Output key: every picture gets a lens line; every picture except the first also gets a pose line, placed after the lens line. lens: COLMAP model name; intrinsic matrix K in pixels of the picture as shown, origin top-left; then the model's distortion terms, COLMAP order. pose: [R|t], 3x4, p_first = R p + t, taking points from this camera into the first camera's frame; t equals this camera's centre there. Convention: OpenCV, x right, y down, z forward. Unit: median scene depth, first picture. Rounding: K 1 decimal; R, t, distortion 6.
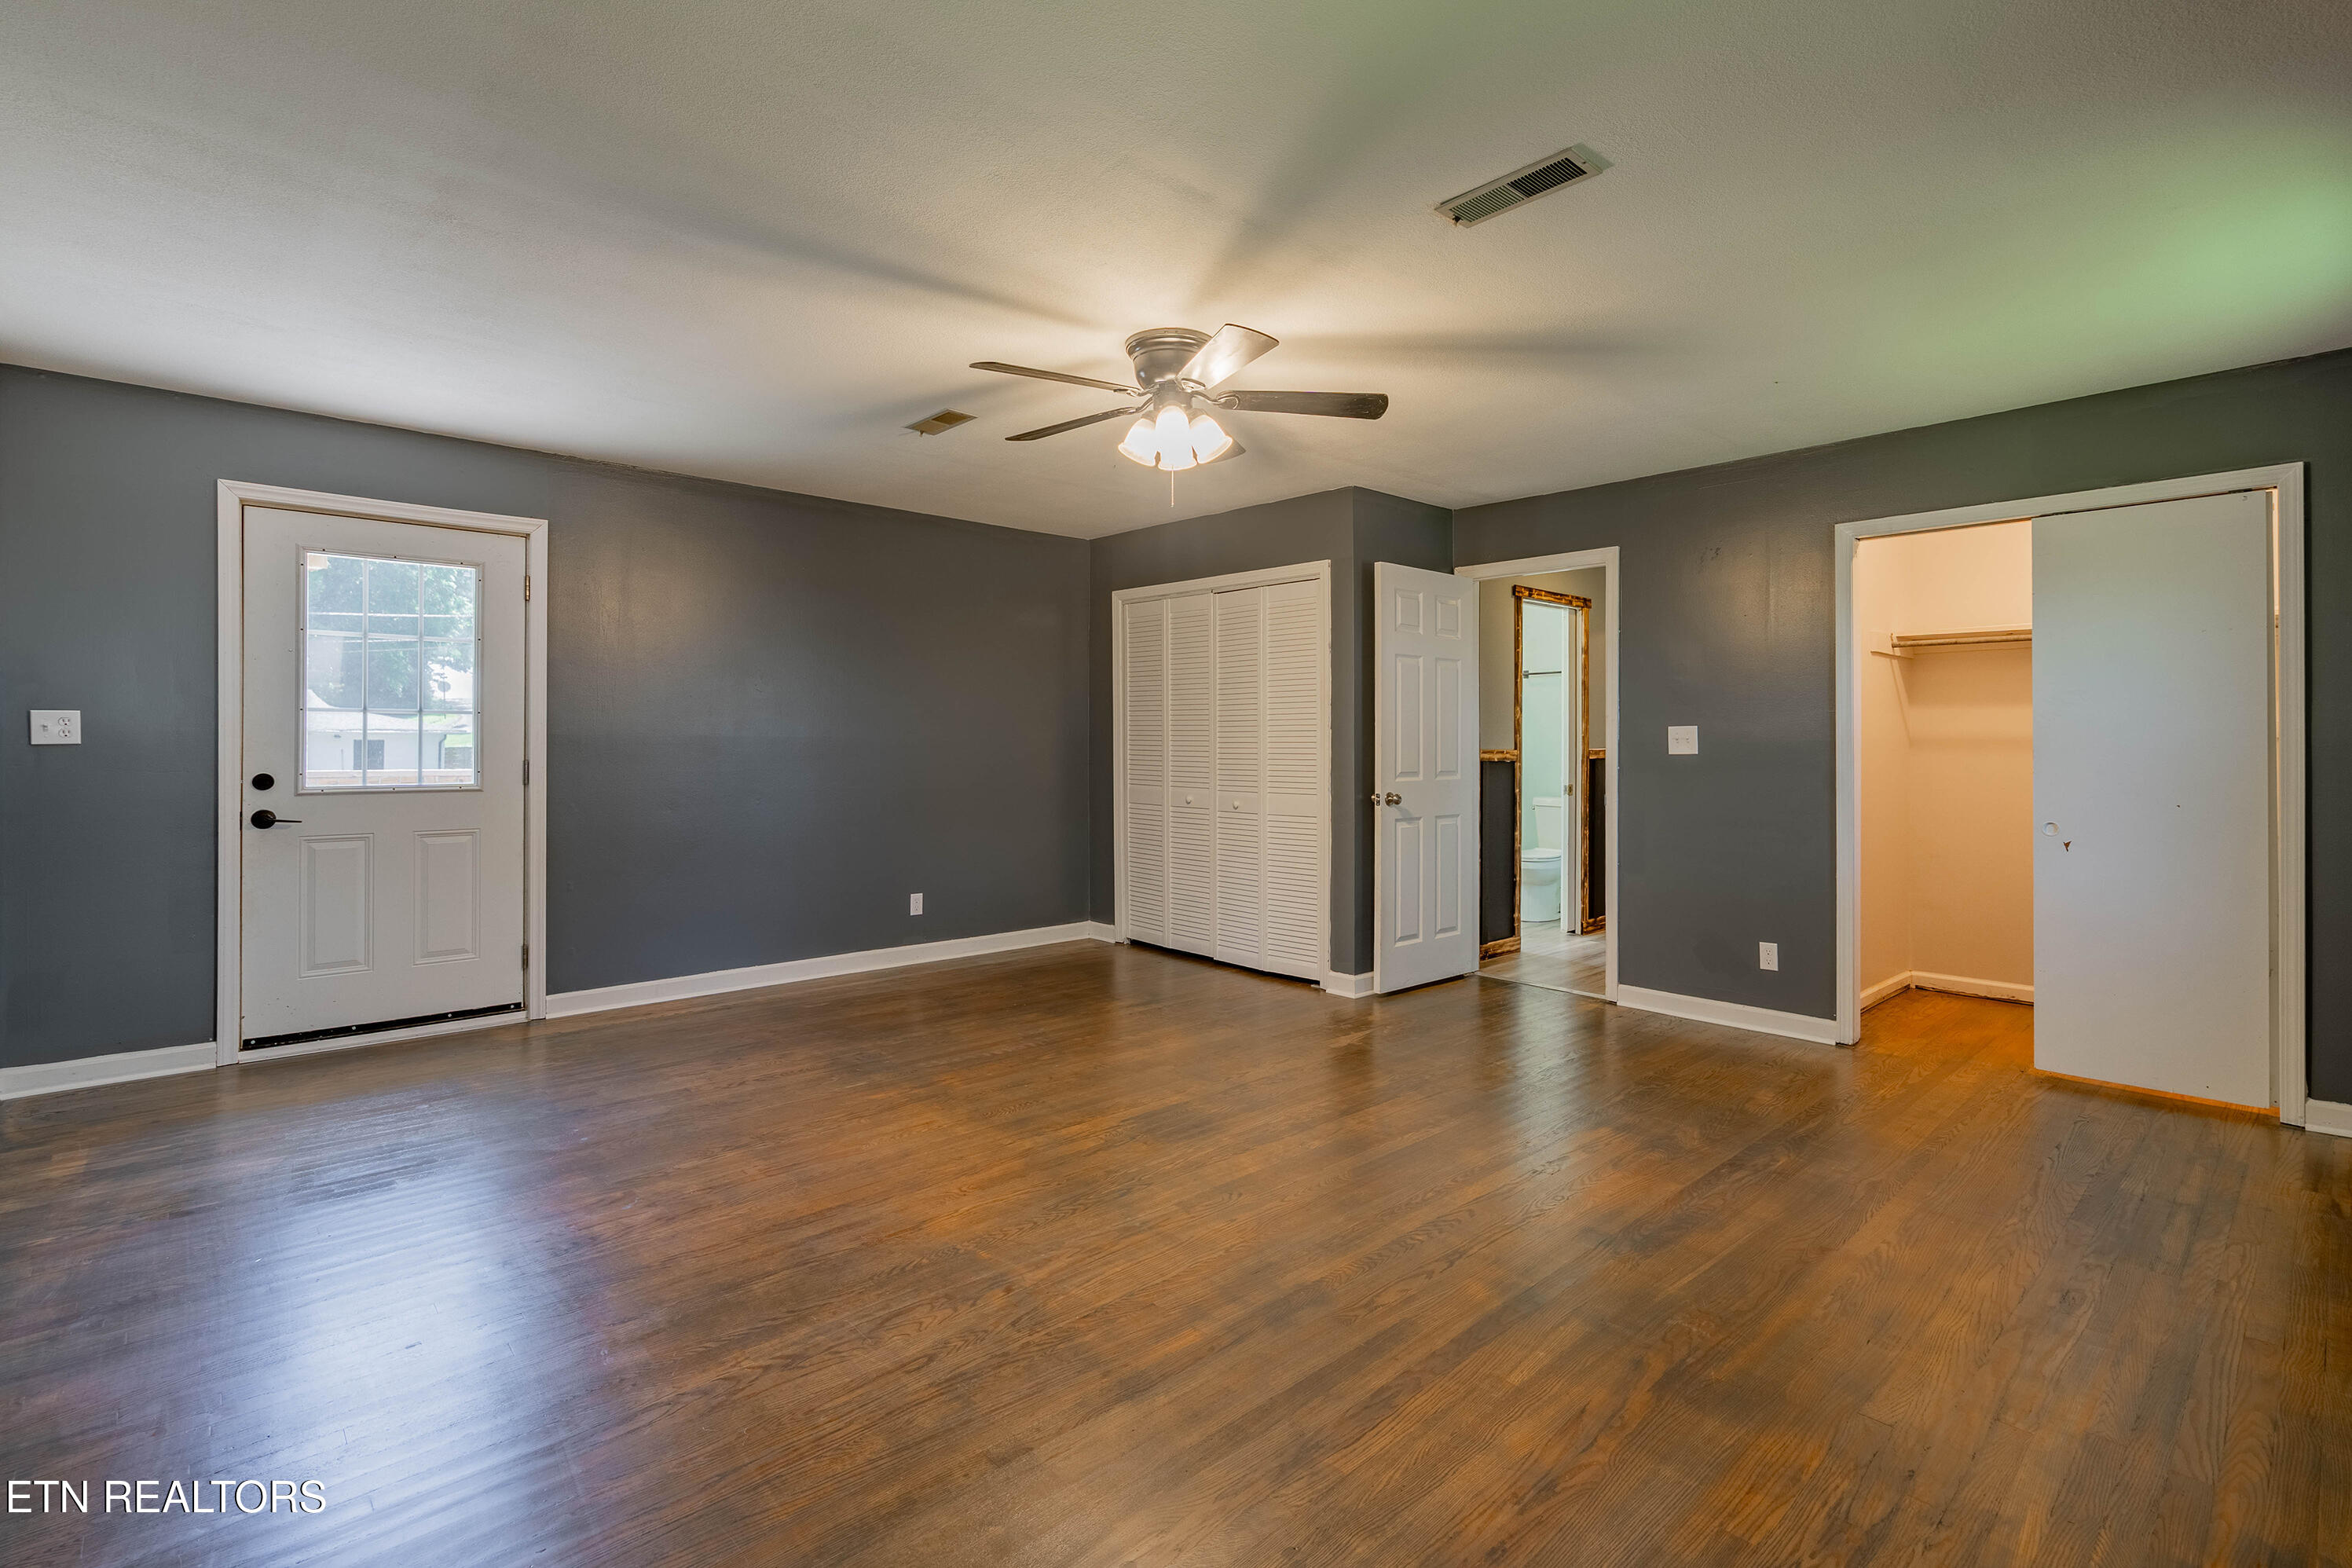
lens RADIAL K [[1099.5, 0, 1182.6], [0, 1099.5, 756.2], [0, 0, 1]] dist [0.000376, 0.000133]
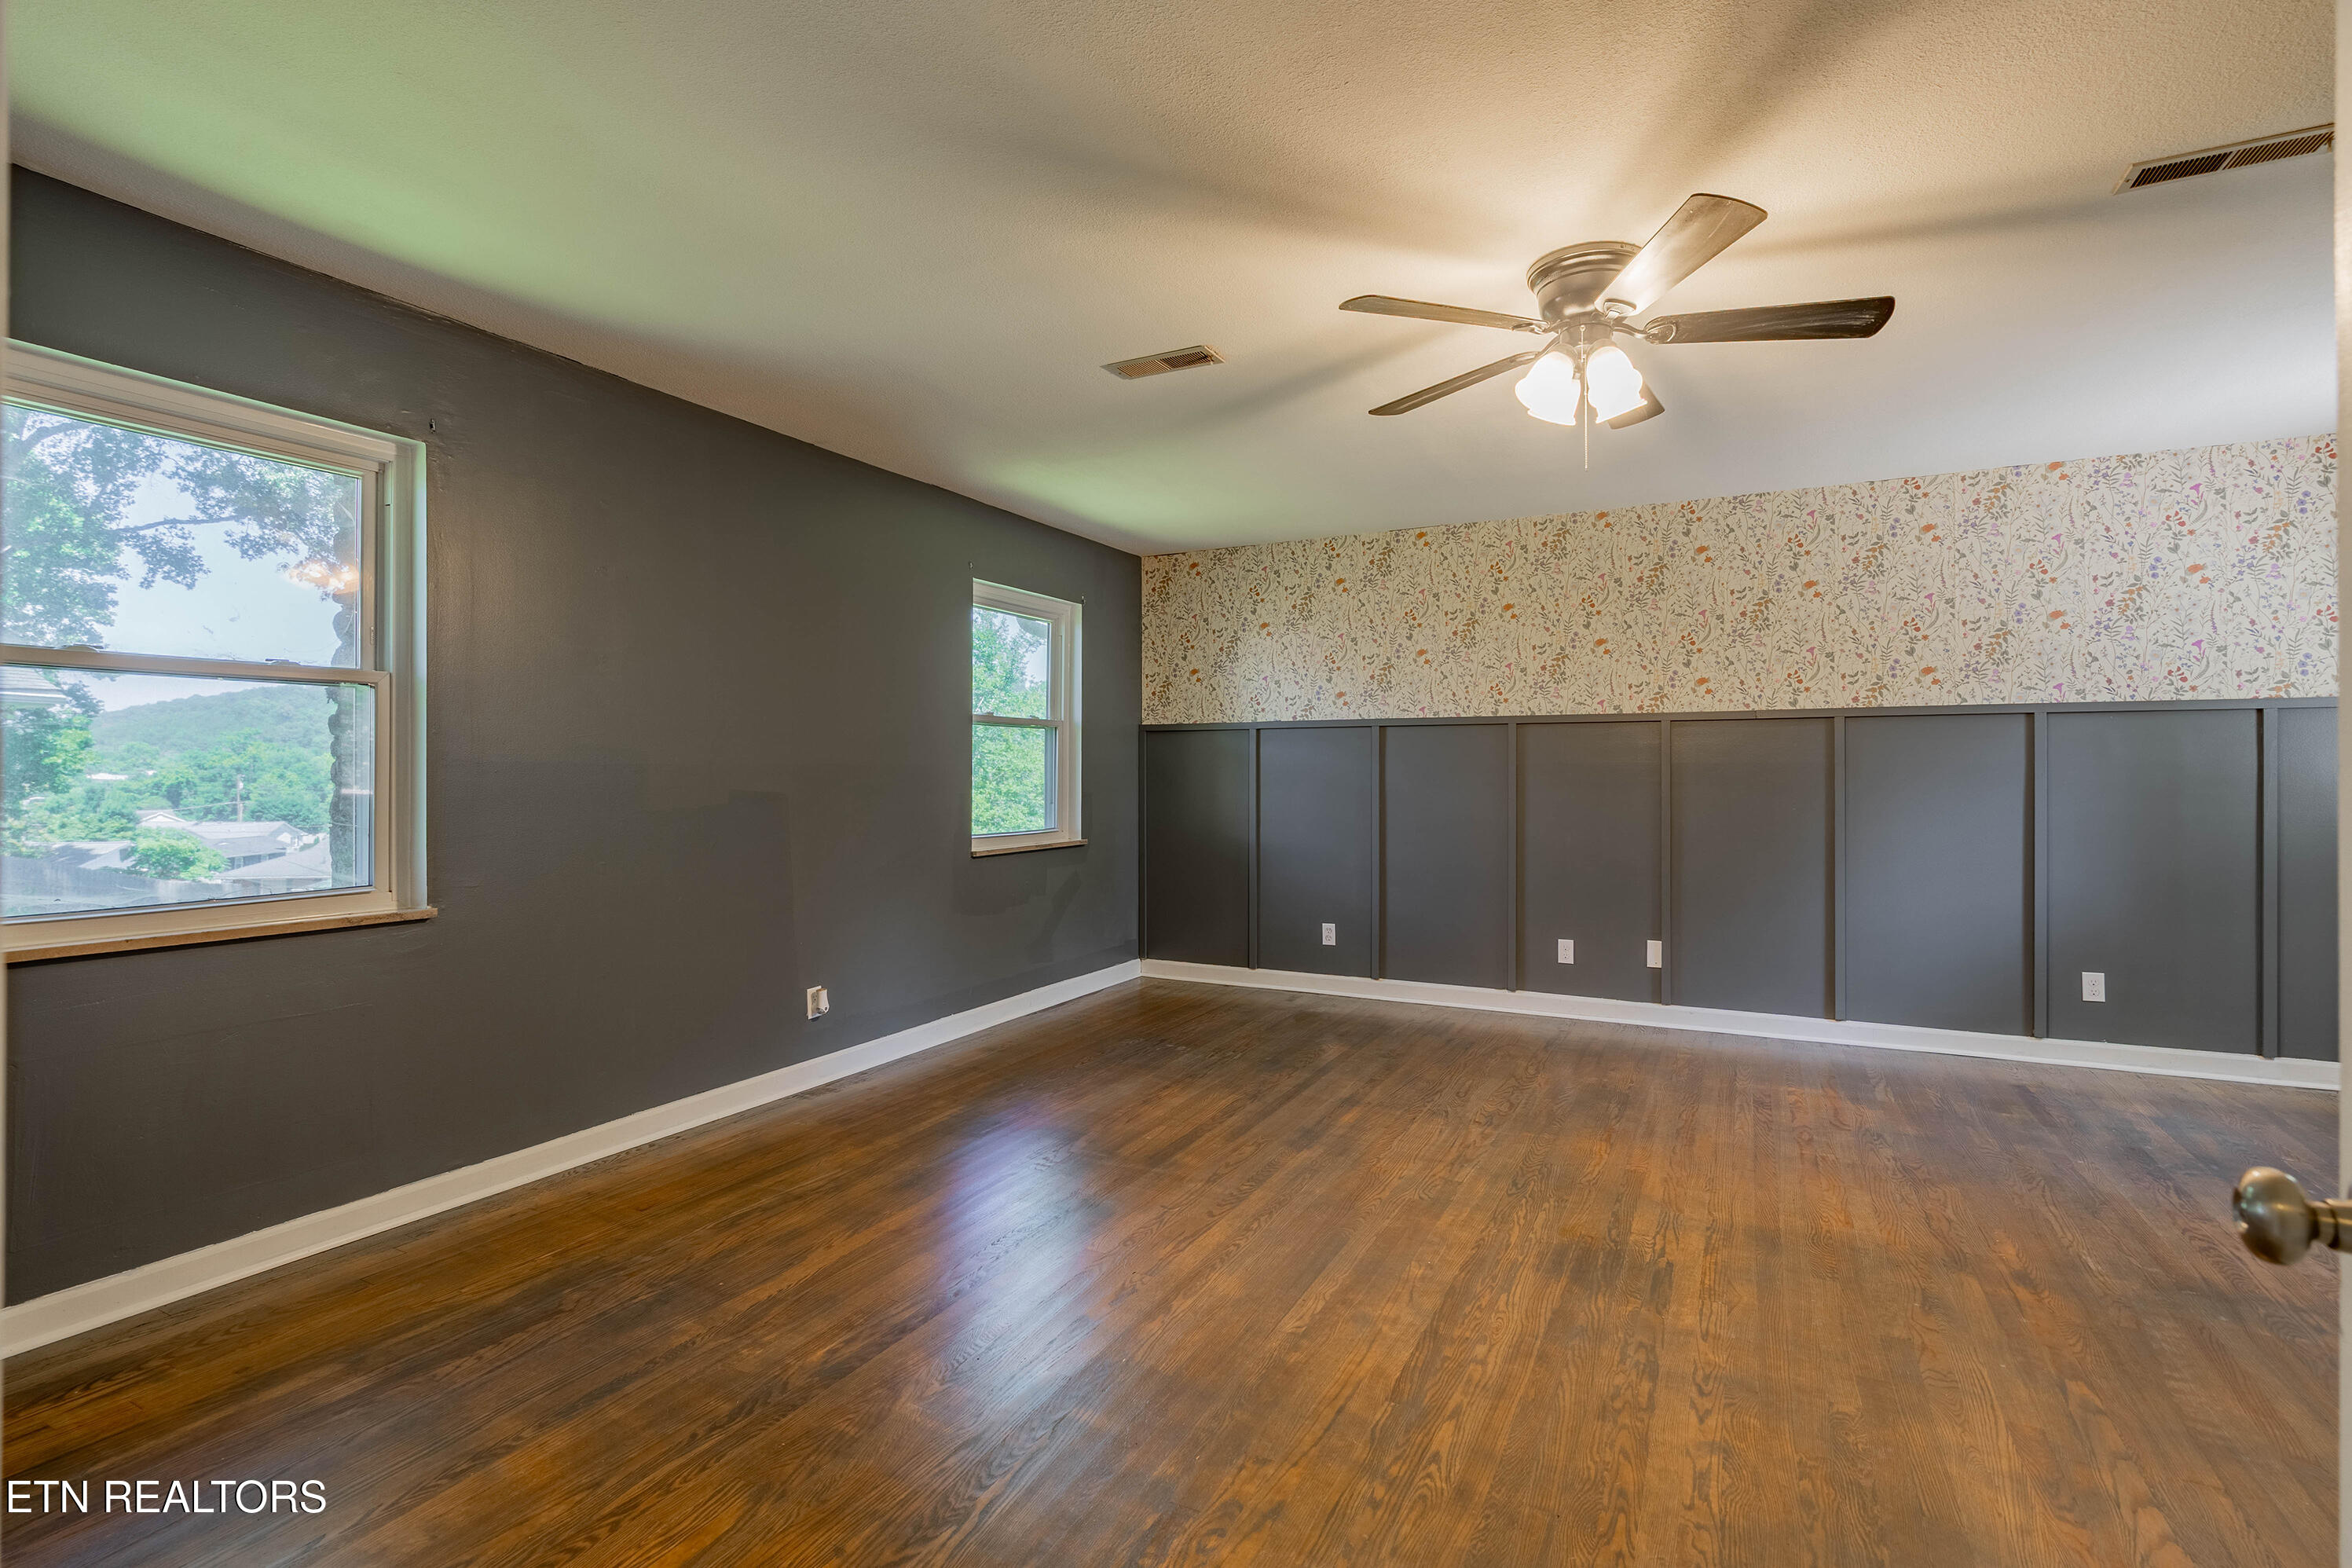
lens RADIAL K [[1099.5, 0, 1182.6], [0, 1099.5, 756.2], [0, 0, 1]] dist [0.000376, 0.000133]
pose [[-0.942484, -0.008310, -0.334149, 0.565118], [-0.006806, 0.999961, -0.005672, -0.012970], [0.334183, -0.003072, -0.942503, 1.744191]]
